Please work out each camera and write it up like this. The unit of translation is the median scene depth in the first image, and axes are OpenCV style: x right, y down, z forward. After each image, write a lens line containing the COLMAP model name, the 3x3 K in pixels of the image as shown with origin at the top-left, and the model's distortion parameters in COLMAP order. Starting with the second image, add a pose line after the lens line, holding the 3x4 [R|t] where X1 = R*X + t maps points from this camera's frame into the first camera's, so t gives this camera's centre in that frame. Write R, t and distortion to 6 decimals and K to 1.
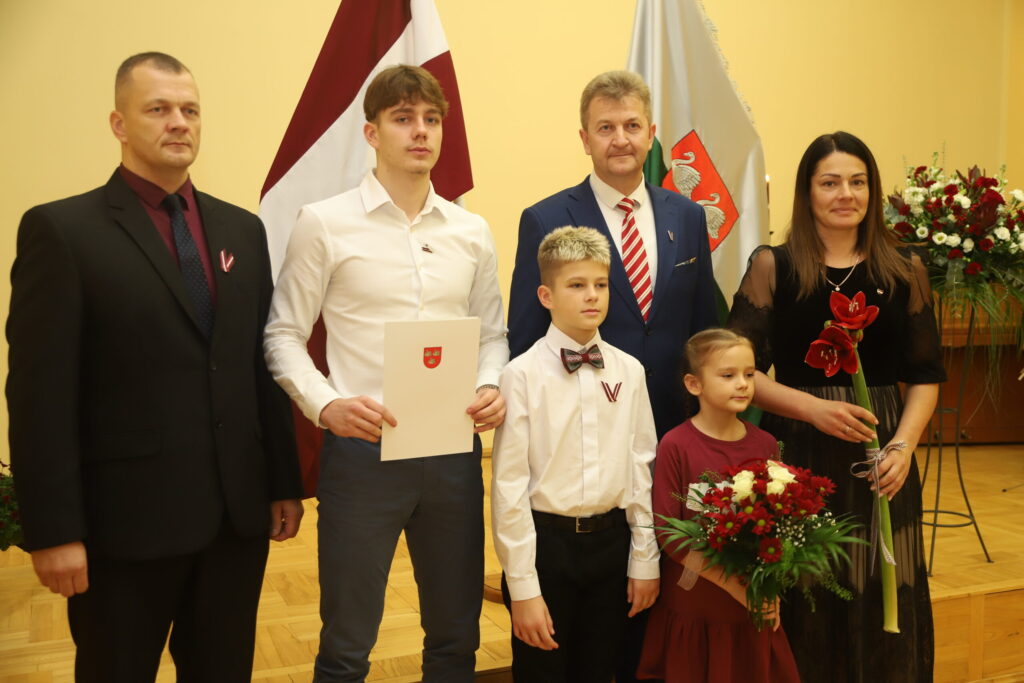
lens RADIAL K [[1131.4, 0, 512.4], [0, 1131.4, 351.1], [0, 0, 1]] dist [0.005573, 0.153331]
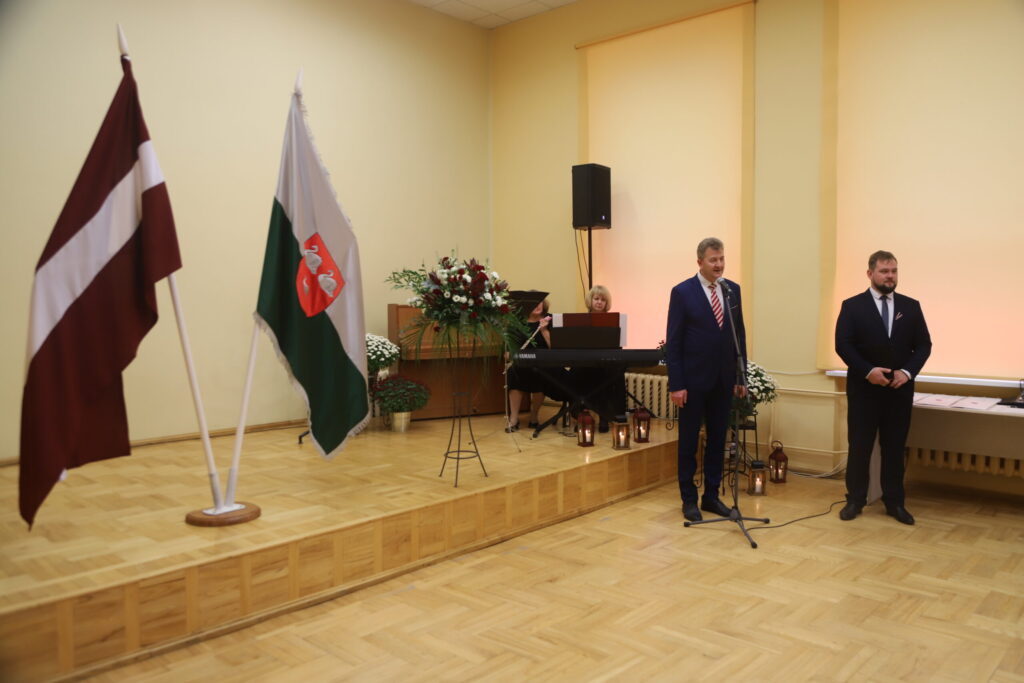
lens RADIAL K [[790.5, 0, 512.0], [0, 790.5, 341.5], [0, 0, 1]] dist [-0.071208, 0.000253]
pose [[0.909629, -0.016942, 0.415076, -0.063817], [0.026939, 0.999471, -0.018241, -0.005568], [-0.414547, 0.027774, 0.909604, -0.171395]]
